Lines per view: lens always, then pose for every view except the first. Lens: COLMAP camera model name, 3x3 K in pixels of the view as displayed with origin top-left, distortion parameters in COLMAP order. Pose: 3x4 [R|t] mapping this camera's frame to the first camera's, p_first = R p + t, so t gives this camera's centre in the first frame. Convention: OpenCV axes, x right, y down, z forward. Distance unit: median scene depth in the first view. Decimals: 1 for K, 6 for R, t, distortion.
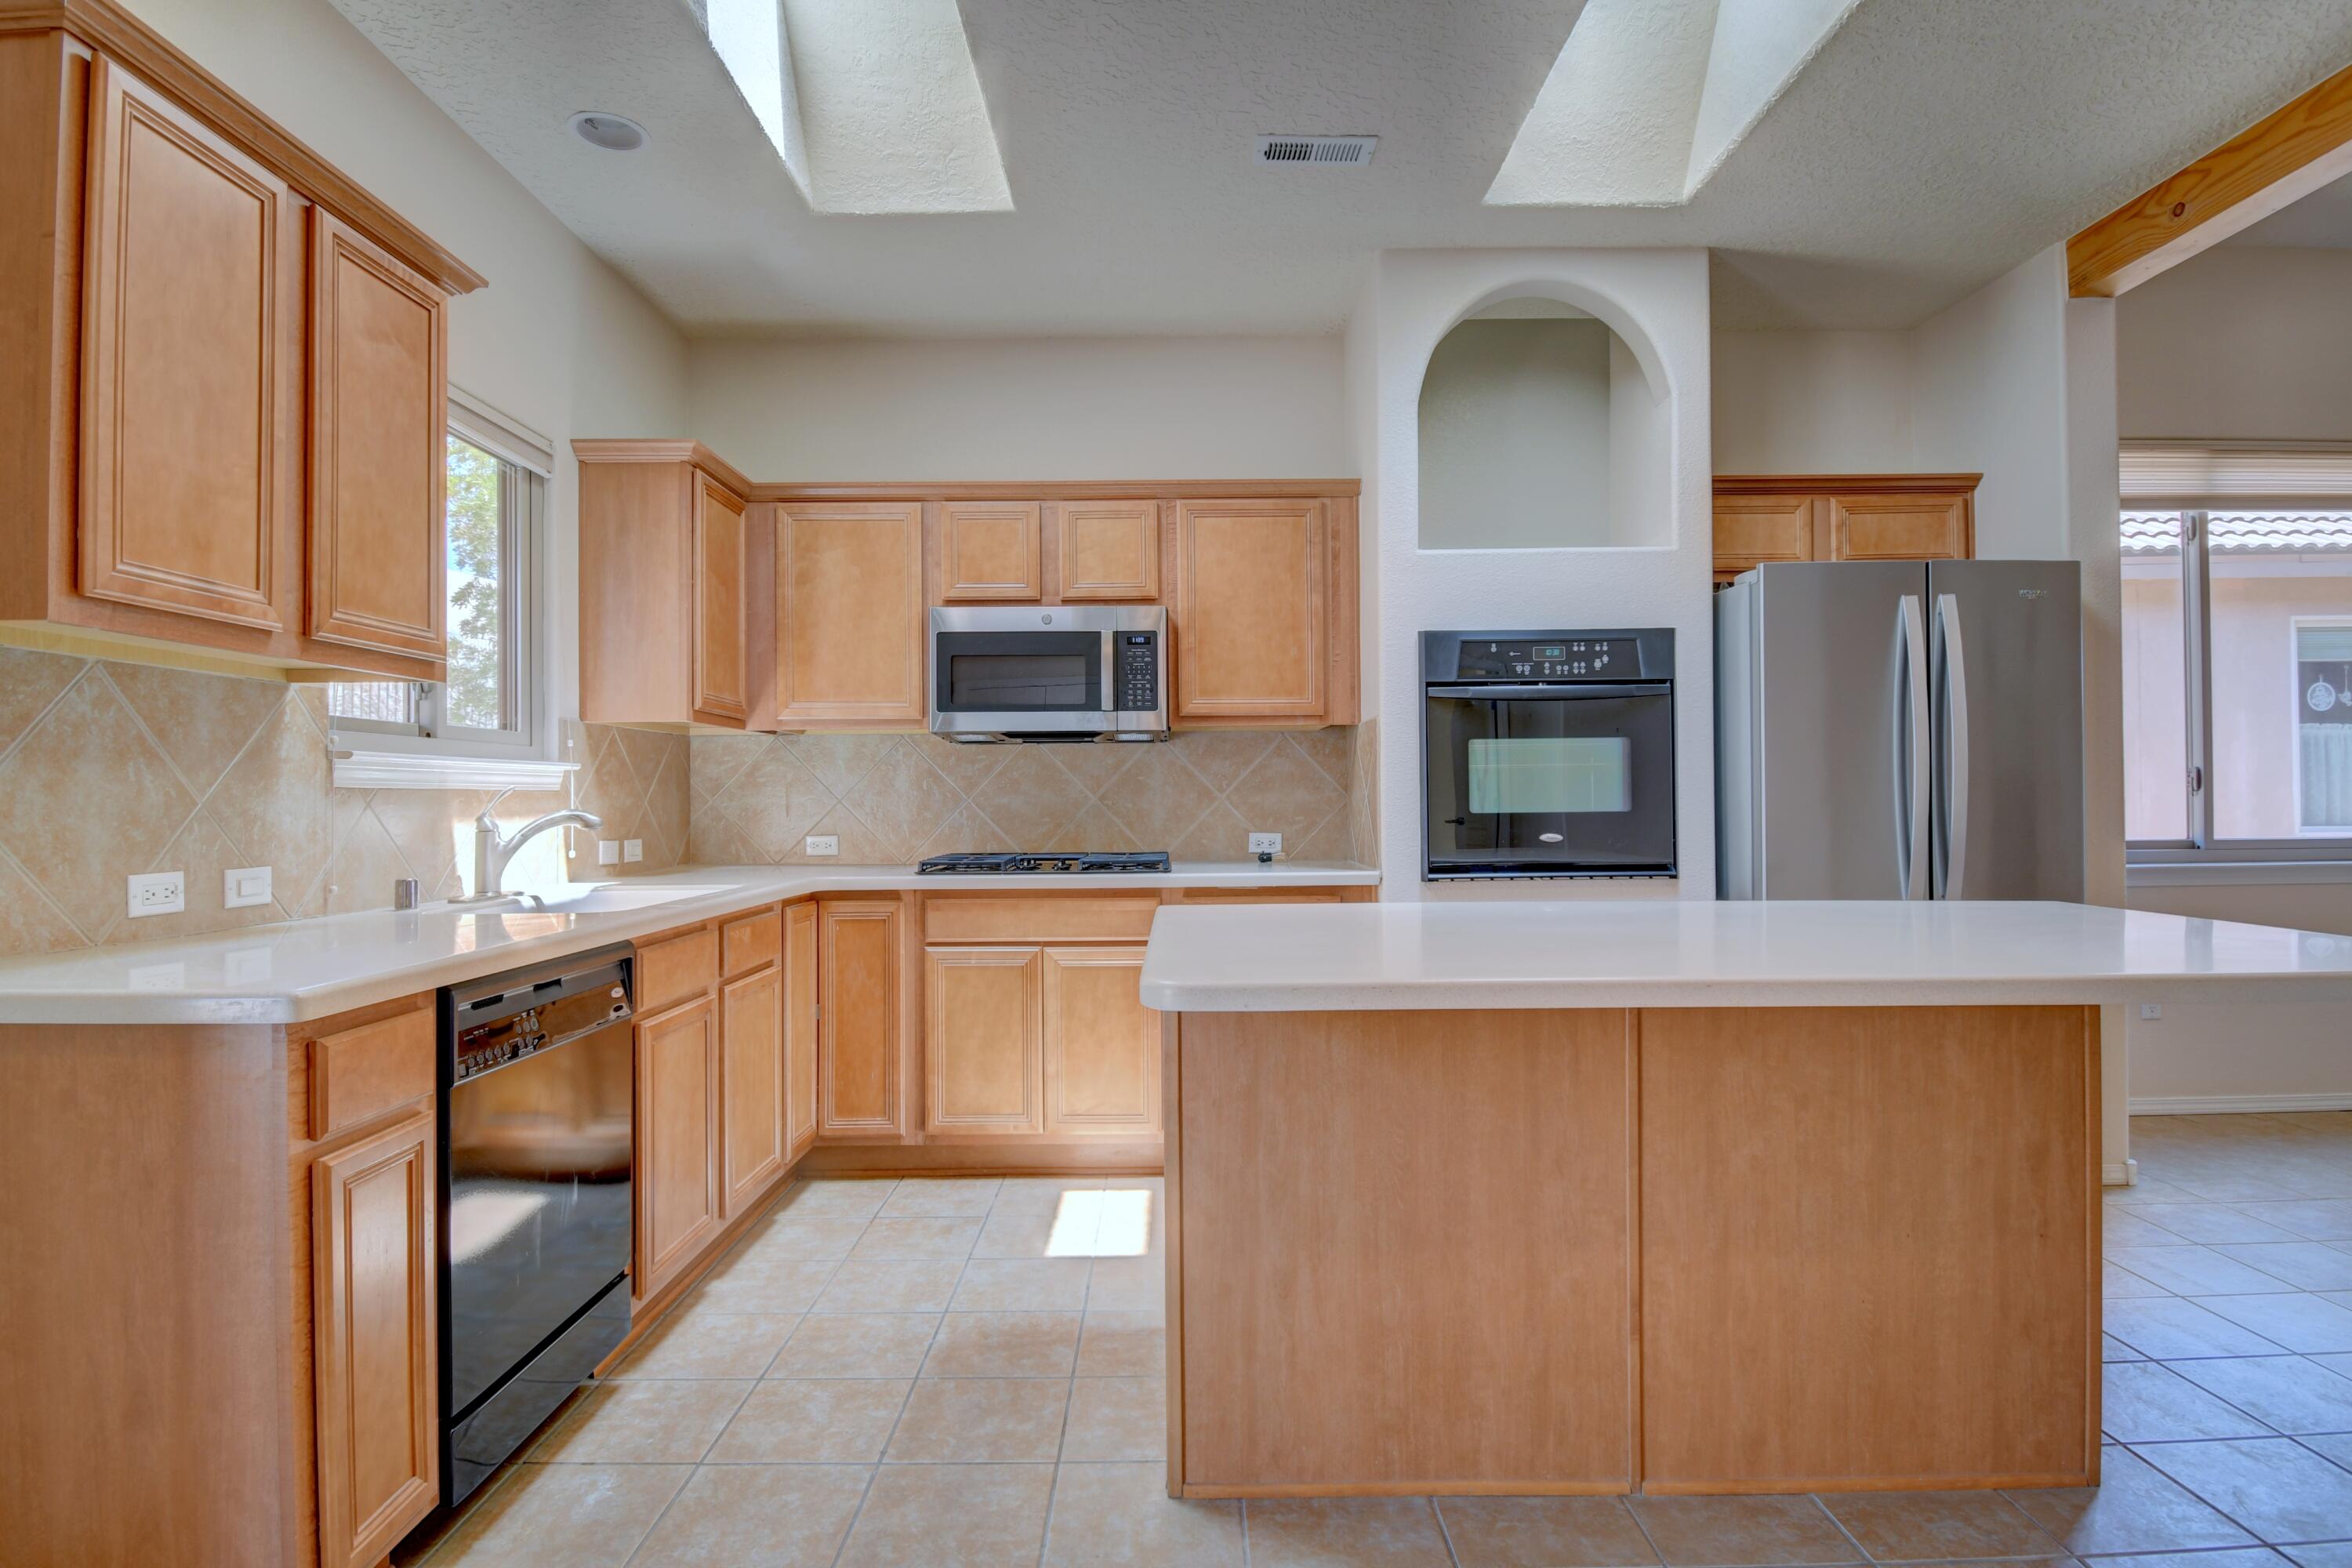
lens RADIAL K [[1219.4, 0, 1176.0], [0, 1219.4, 784.0], [0, 0, 1]] dist [0.023174, -0.030530]
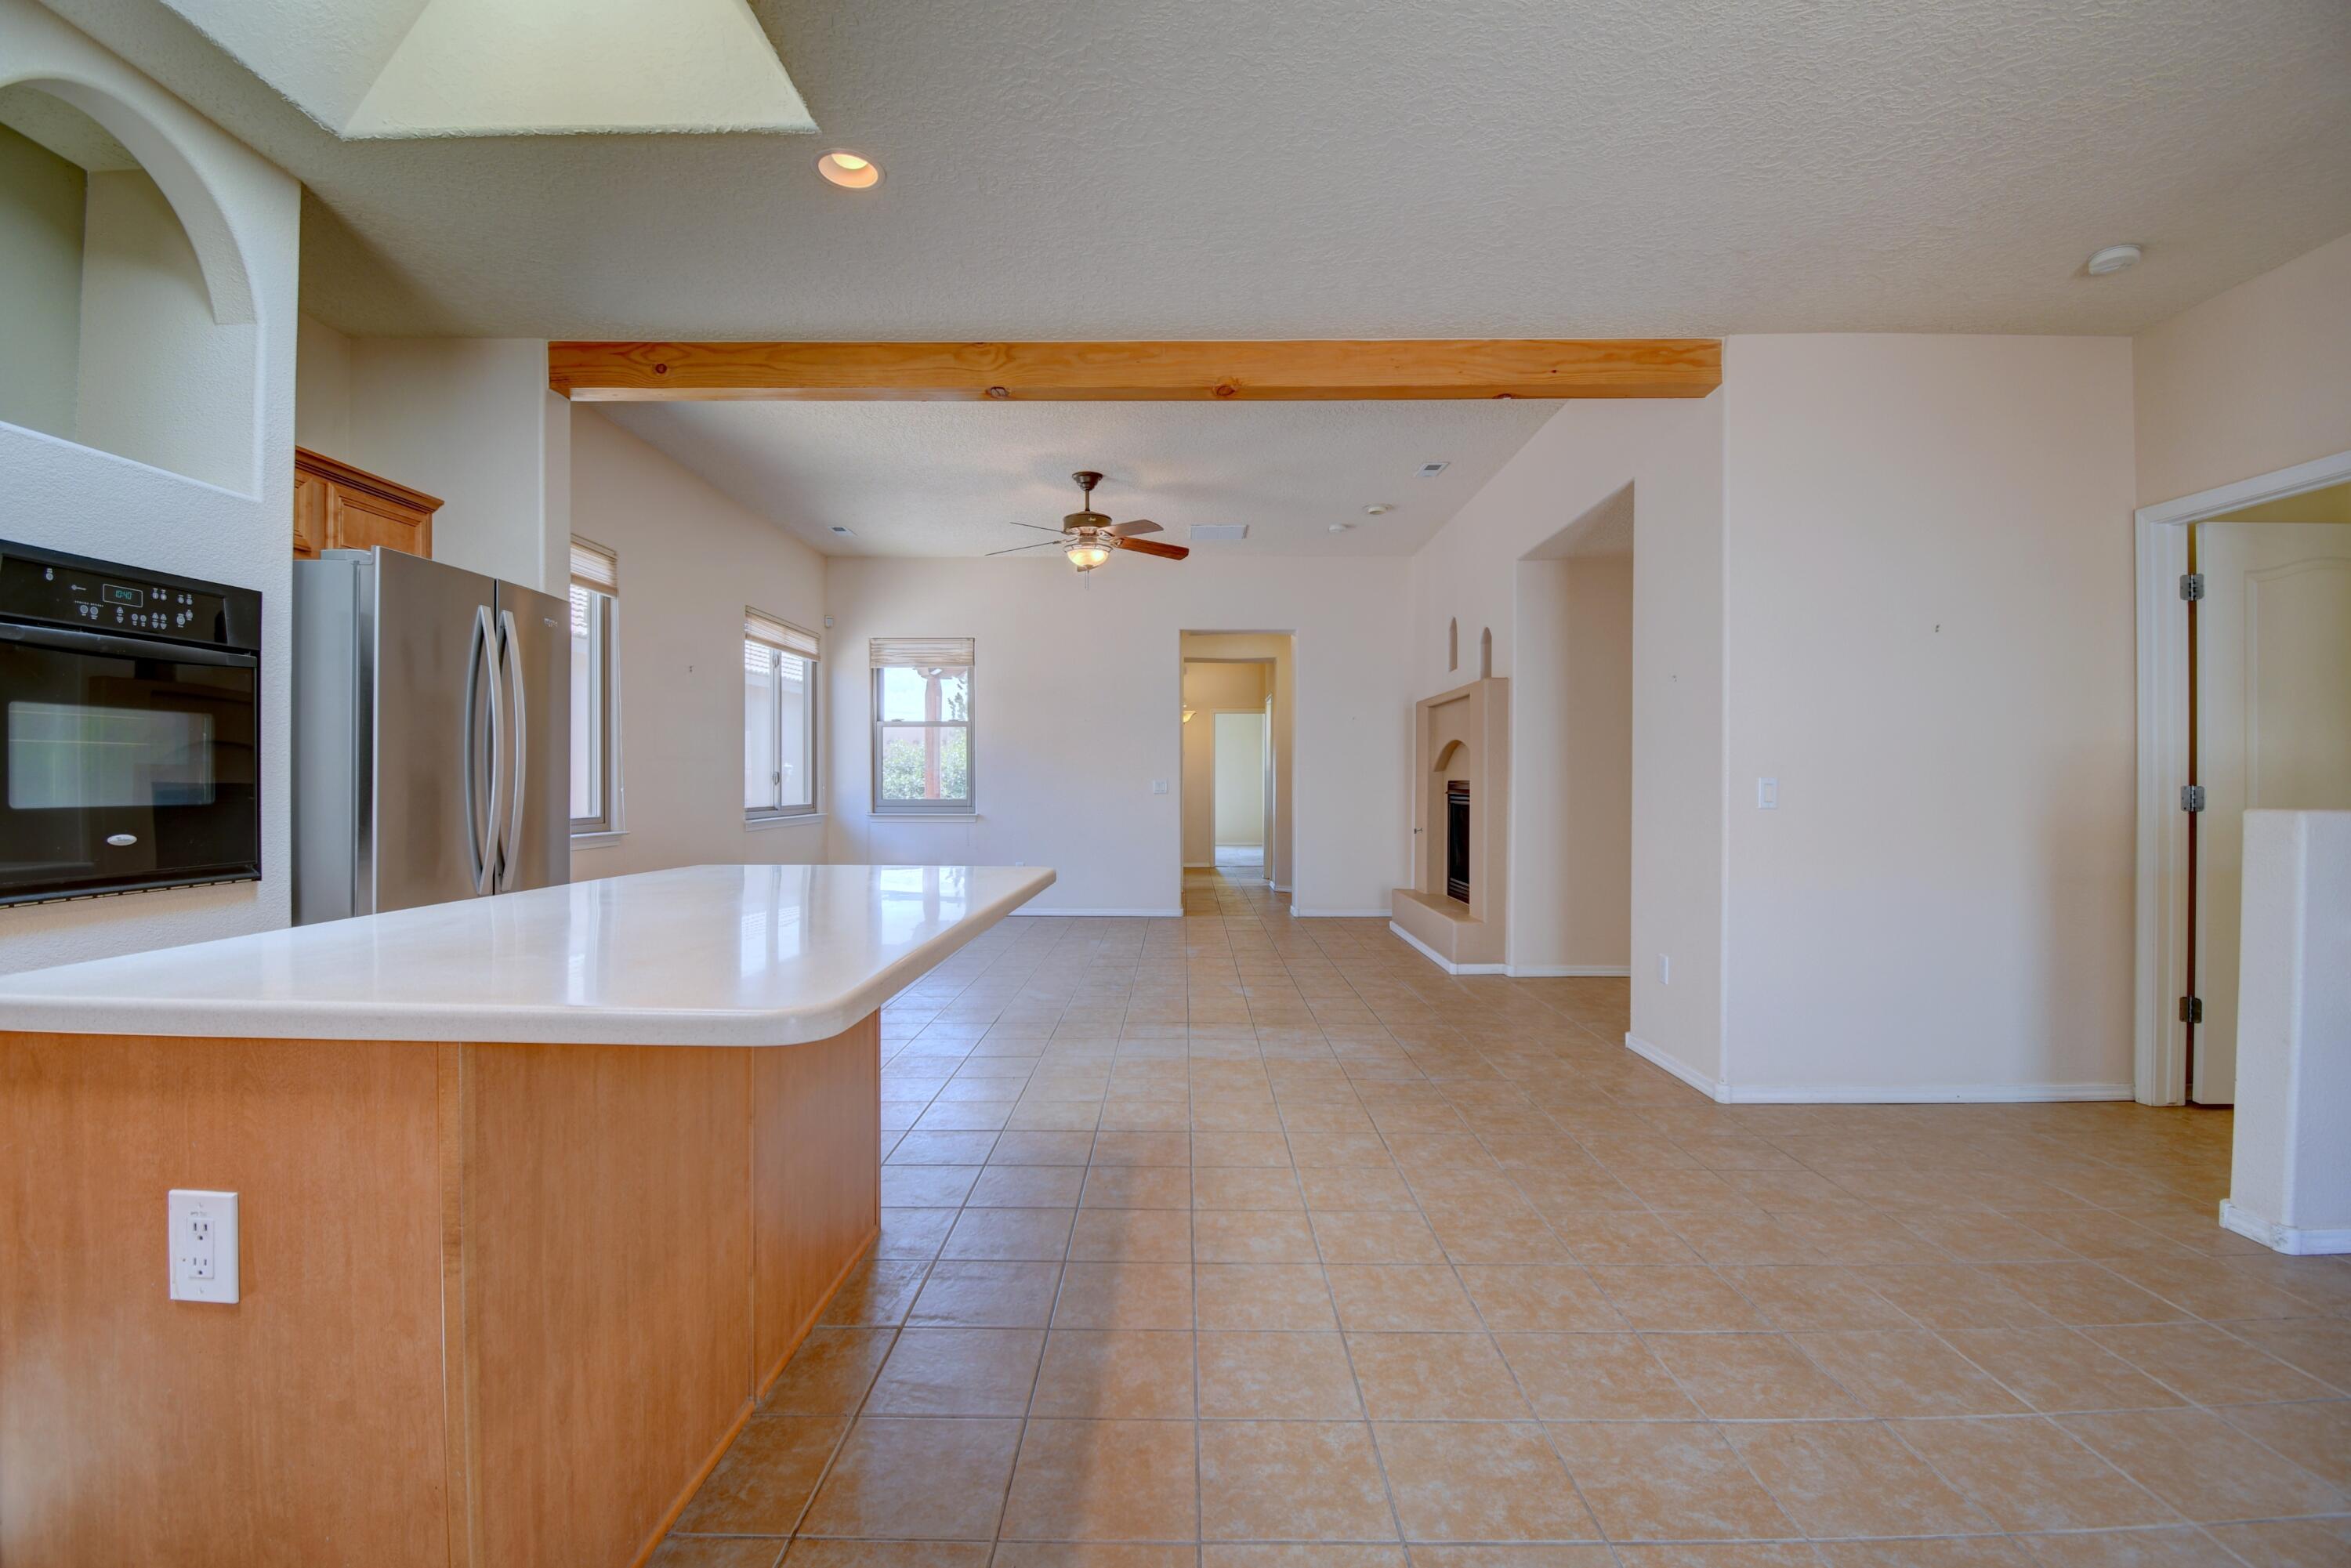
lens RADIAL K [[1042.8, 0, 1175.5], [0, 1042.8, 784.0], [0, 0, 1]] dist [0.018449, -0.023476]
pose [[0.012979, 0.006016, 0.999898, -0.326454], [-0.013090, 0.999897, -0.005846, 0.004750], [-0.999830, -0.013013, 0.013056, 0.338834]]
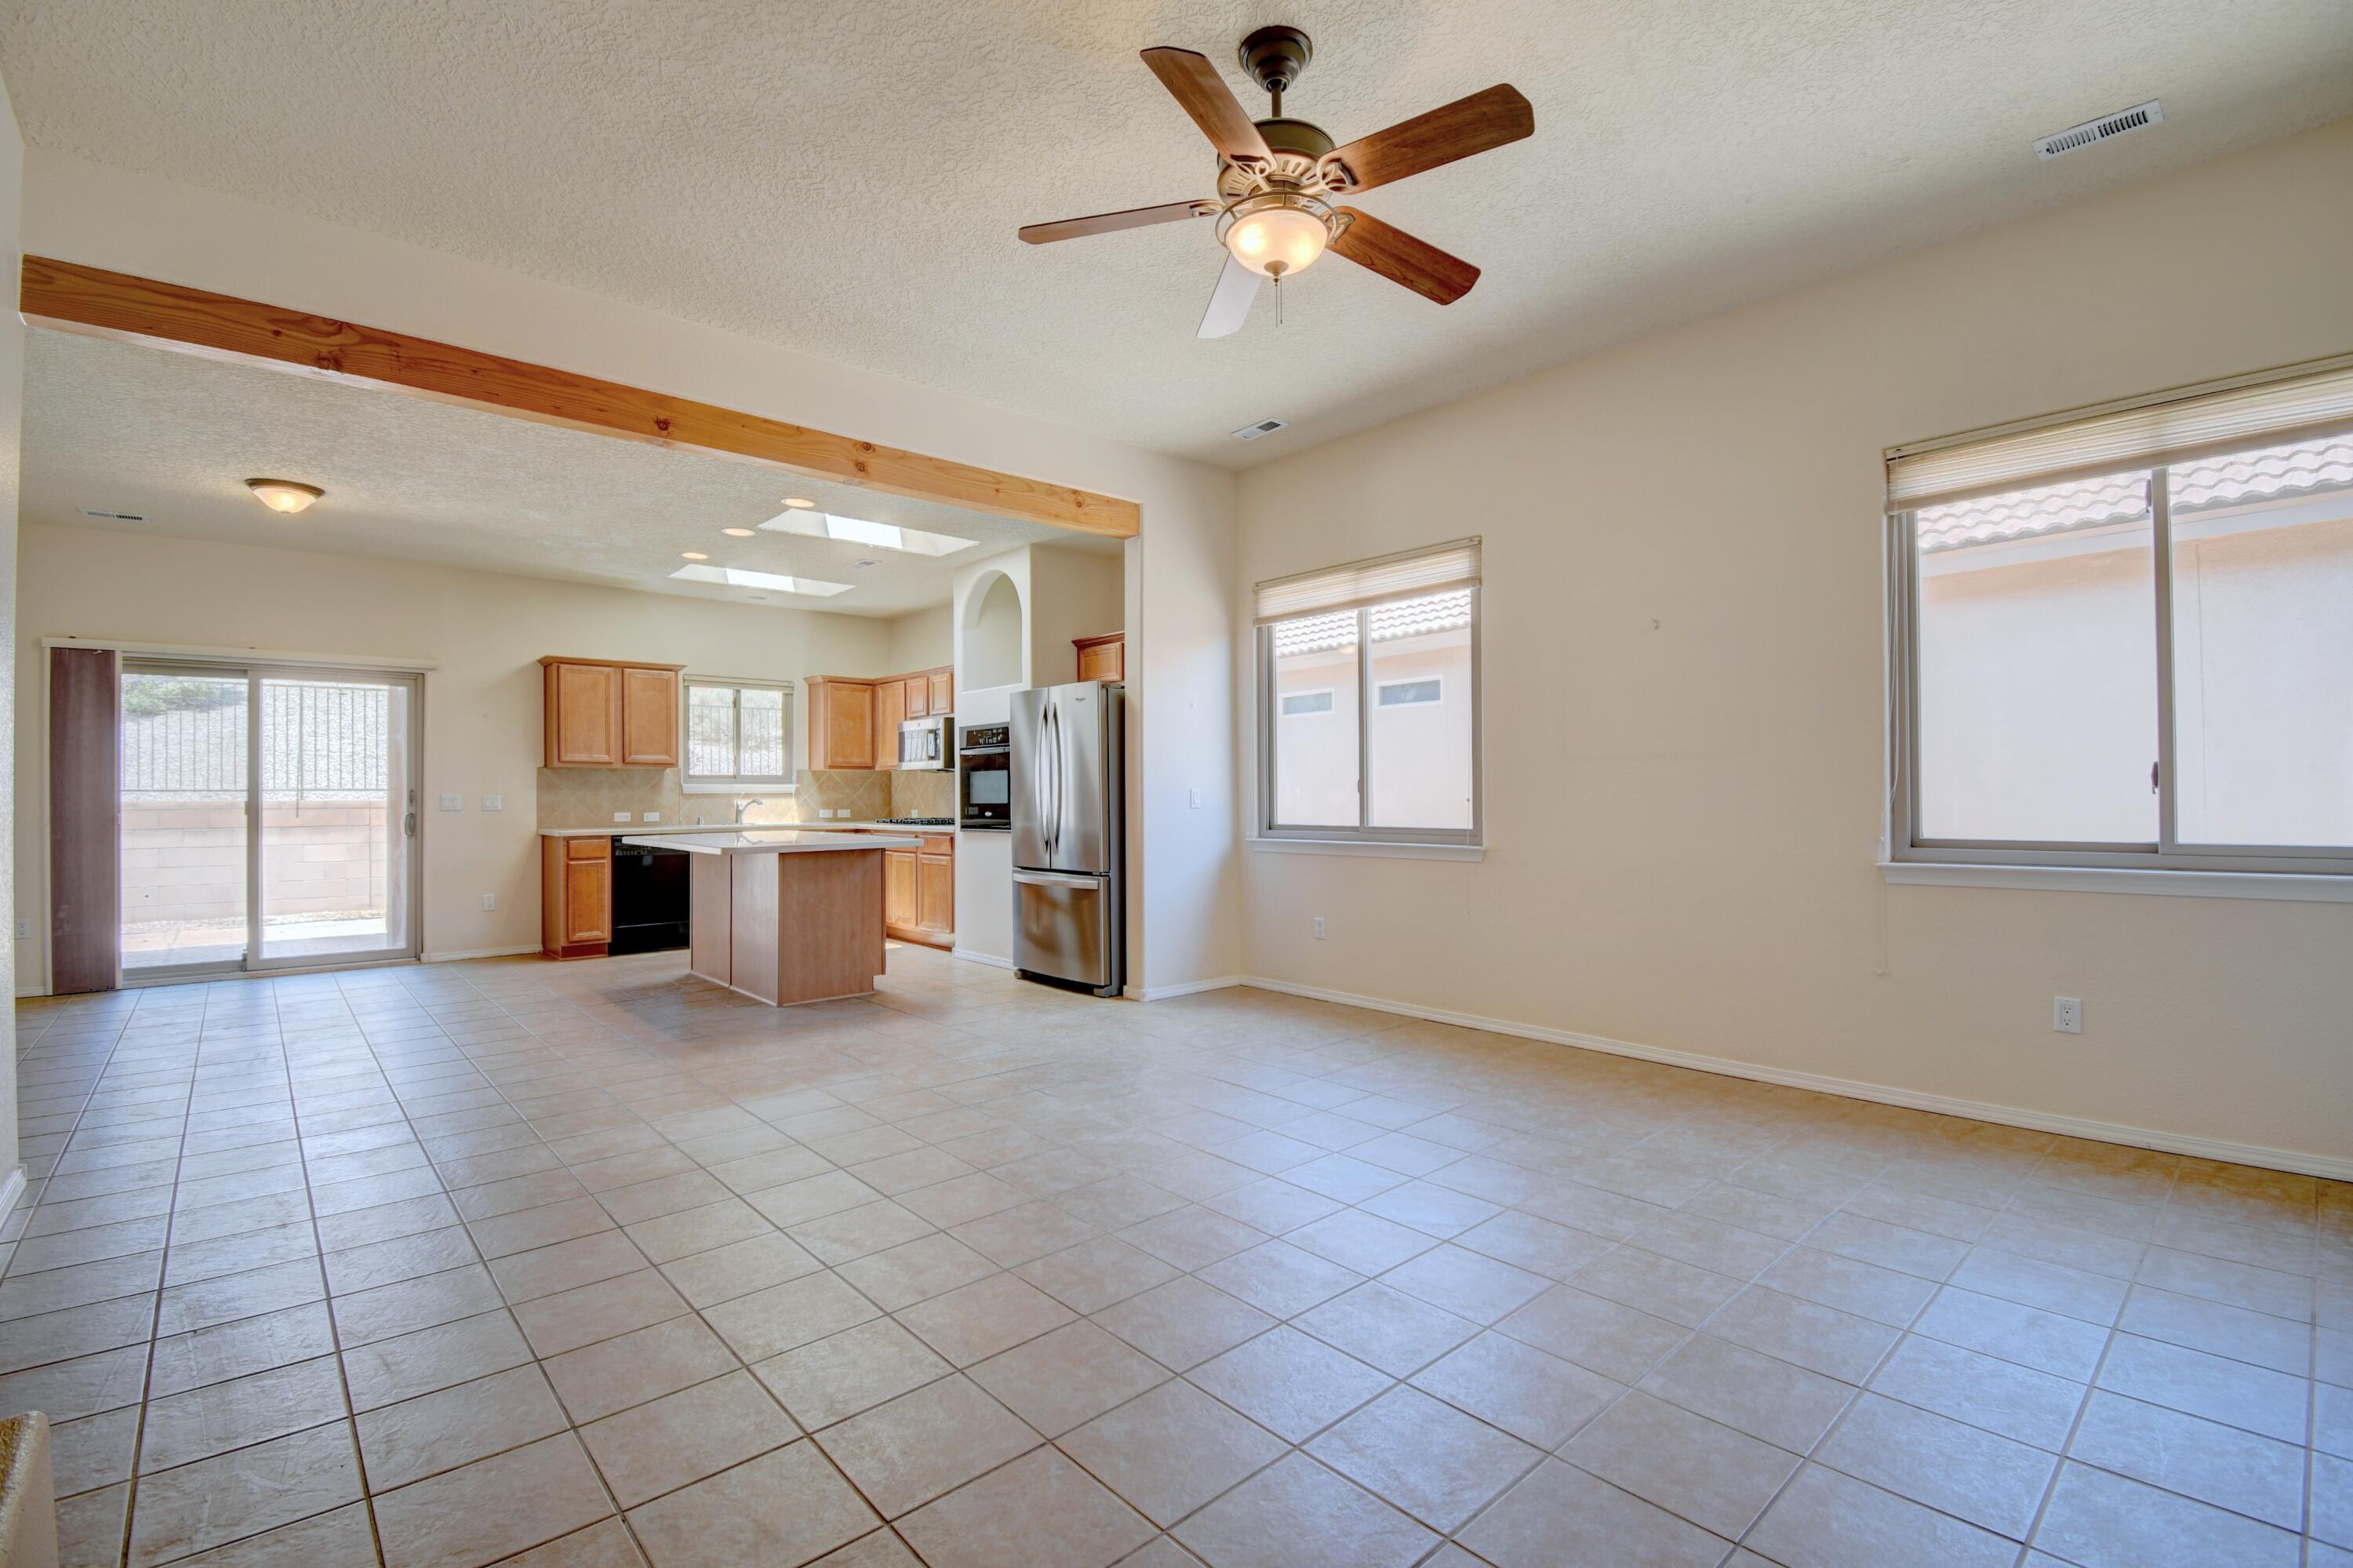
lens RADIAL K [[1043.7, 0, 1176.5], [0, 1043.7, 784.0], [0, 0, 1]] dist [0.018449, -0.023476]
pose [[0.664225, -0.004065, -0.747522, 2.012600], [0.010364, 0.999939, 0.003771, -0.016234], [0.747461, -0.010252, 0.664226, -0.042763]]
